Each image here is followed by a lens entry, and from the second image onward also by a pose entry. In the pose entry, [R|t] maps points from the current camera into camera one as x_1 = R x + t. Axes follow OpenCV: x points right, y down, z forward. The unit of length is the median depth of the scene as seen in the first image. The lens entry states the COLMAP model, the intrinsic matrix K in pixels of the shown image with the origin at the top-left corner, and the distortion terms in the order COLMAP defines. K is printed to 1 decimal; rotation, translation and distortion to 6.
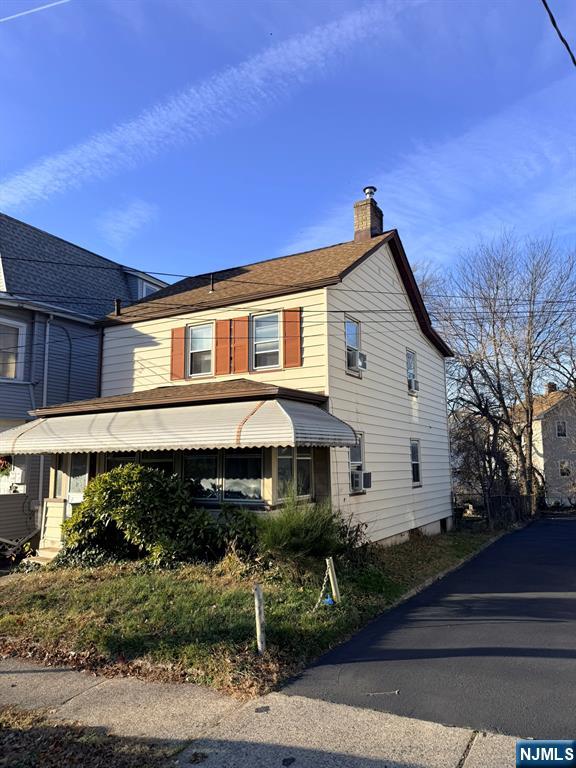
lens RADIAL K [[536.1, 0, 285.3], [0, 536.1, 383.4], [0, 0, 1]] dist [0.147792, -0.246885]
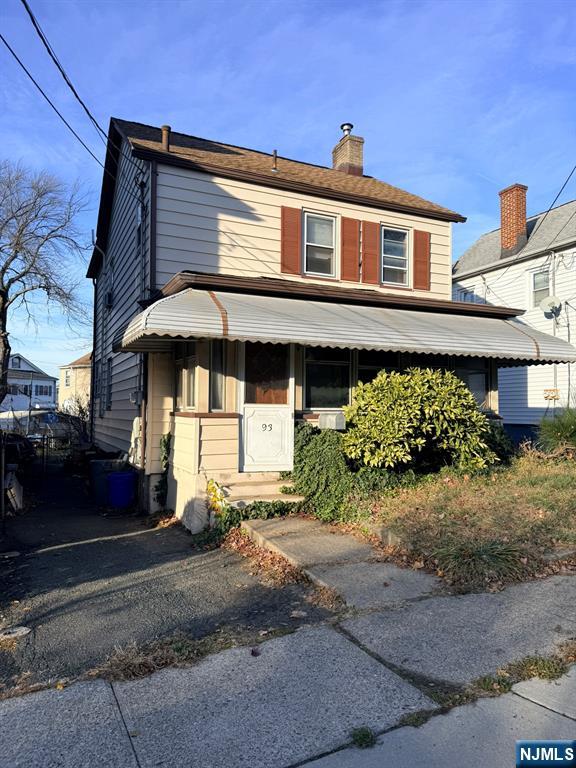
lens RADIAL K [[536.1, 0, 285.3], [0, 536.1, 383.4], [0, 0, 1]] dist [0.147792, -0.246885]
pose [[0.558227, 0.056034, 0.827794, -0.872125], [-0.128151, 0.991567, 0.019299, 0.143122], [-0.819731, -0.116856, 0.560701, 0.539271]]
